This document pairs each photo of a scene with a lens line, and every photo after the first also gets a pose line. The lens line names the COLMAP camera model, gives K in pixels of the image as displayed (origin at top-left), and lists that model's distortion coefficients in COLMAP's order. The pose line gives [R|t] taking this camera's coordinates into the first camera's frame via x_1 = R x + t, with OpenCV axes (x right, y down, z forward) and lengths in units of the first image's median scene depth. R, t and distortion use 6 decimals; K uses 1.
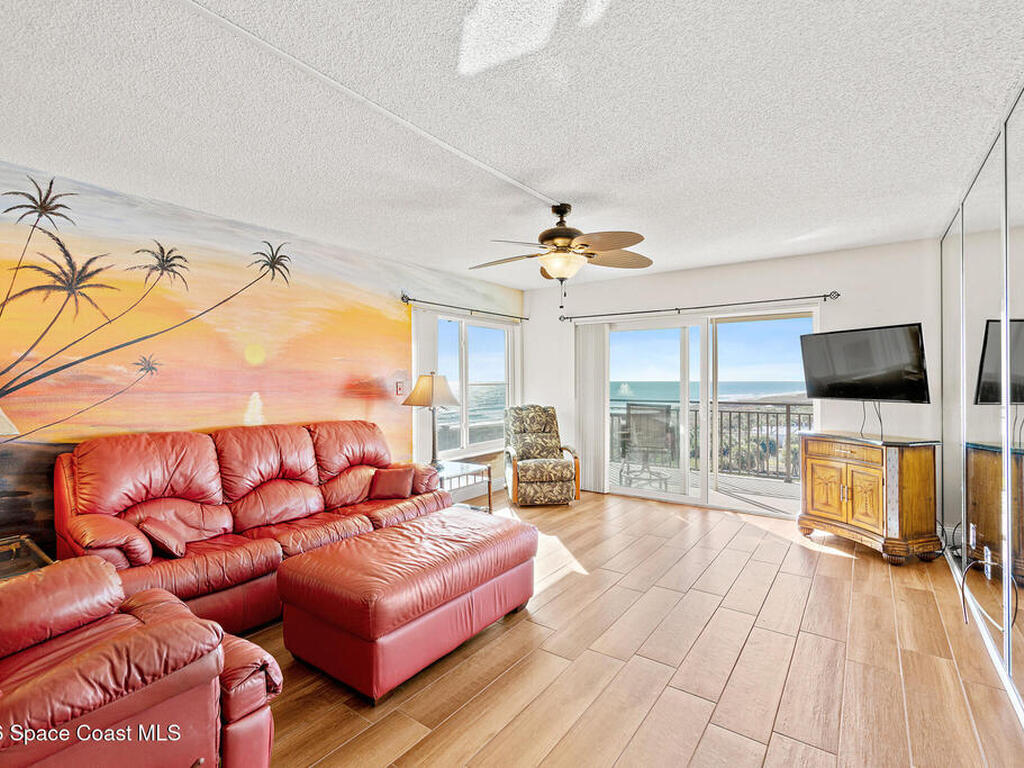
lens RADIAL K [[489.4, 0, 502.2], [0, 489.4, 377.4], [0, 0, 1]] dist [-0.016379, 0.003831]
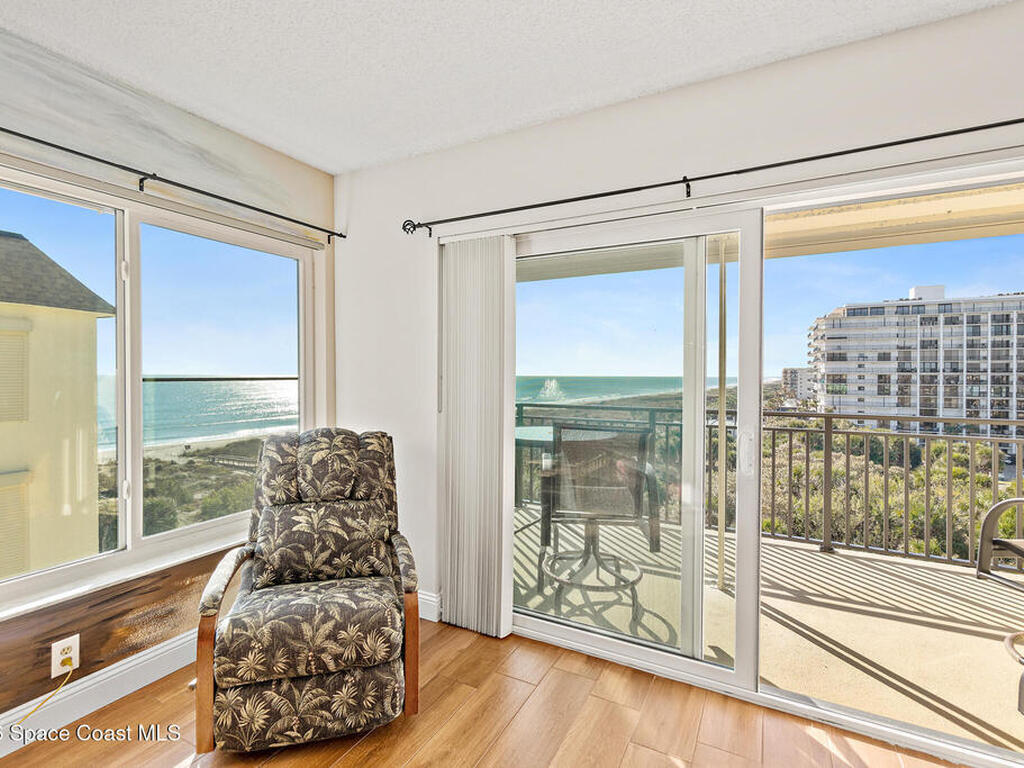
lens RADIAL K [[489.4, 0, 502.2], [0, 489.4, 377.4], [0, 0, 1]] dist [-0.016379, 0.003831]
pose [[0.990222, 0.009469, 0.139182, 0.152047], [-0.011129, 0.999876, 0.011147, 0.006272], [-0.139059, -0.012587, 0.990204, 0.591106]]
